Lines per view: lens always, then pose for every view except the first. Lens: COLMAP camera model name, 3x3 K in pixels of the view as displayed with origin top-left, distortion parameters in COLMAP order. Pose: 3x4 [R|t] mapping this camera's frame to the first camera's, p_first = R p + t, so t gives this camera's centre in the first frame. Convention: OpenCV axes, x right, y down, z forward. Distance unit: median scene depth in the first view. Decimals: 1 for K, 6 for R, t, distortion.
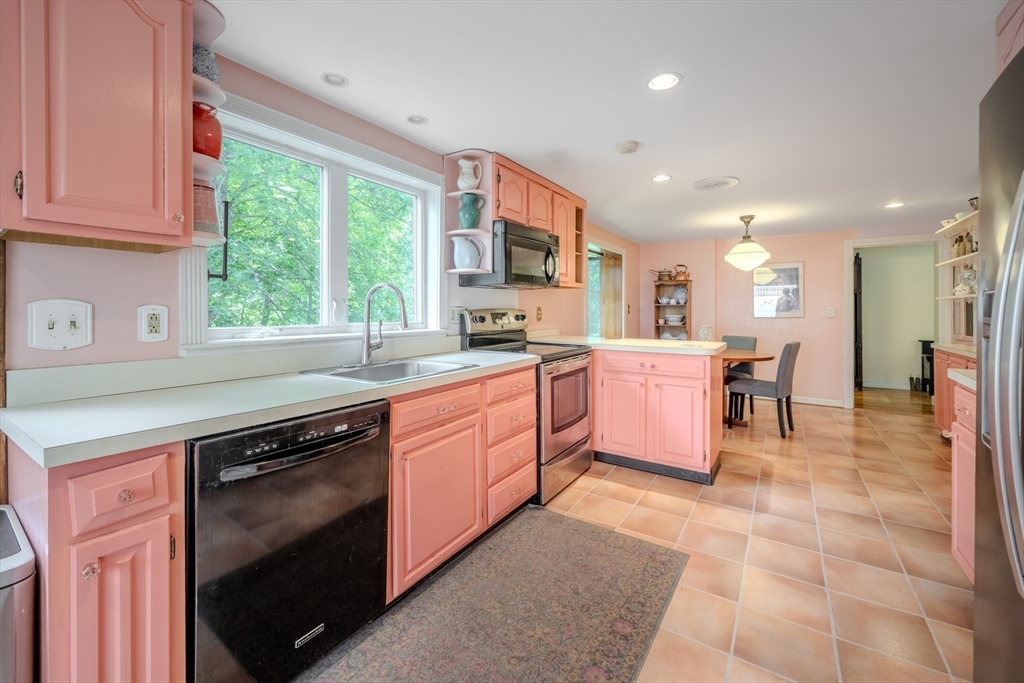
lens RADIAL K [[420.9, 0, 507.4], [0, 420.9, 311.3], [0, 0, 1]] dist [0.000072, 0.000343]
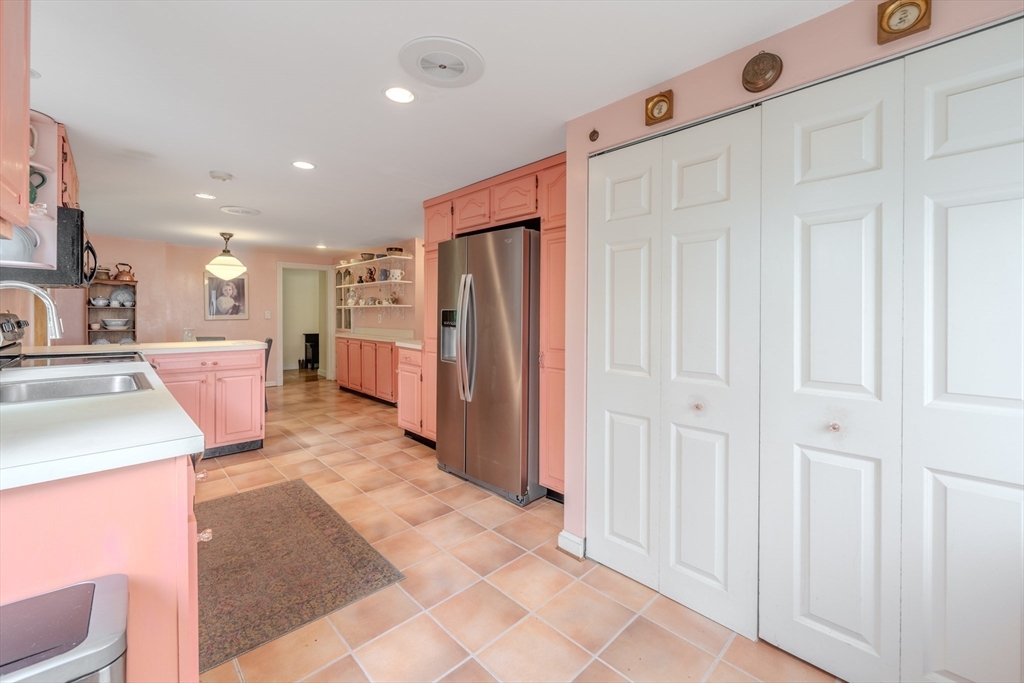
lens RADIAL K [[415.5, 0, 514.1], [0, 415.5, 313.9], [0, 0, 1]] dist [0.001764, 0.000202]
pose [[0.210077, -0.001398, 0.977684, -0.594373], [-0.001425, 0.999997, 0.001736, -0.007741], [-0.977684, -0.001758, 0.210074, -0.037665]]
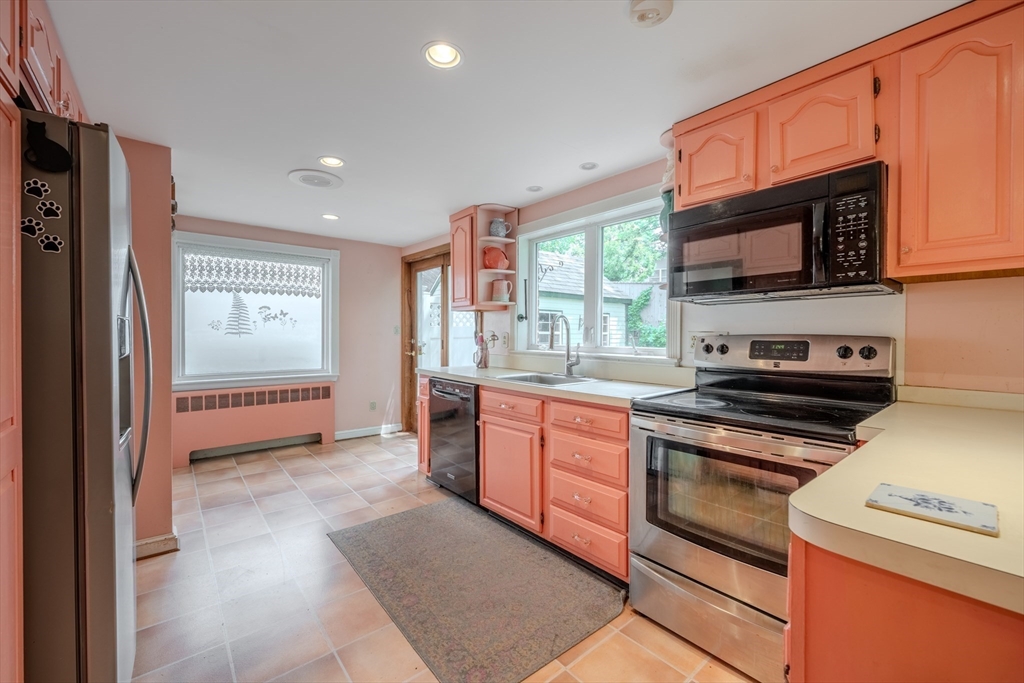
lens RADIAL K [[411.7, 0, 507.3], [0, 411.7, 341.1], [0, 0, 1]] dist [0.000894, 0.000158]
pose [[-0.291850, 0.013983, -0.956362, 0.697484], [-0.006971, 0.999835, 0.016747, -0.003670], [0.956439, 0.011555, -0.291704, 0.856484]]
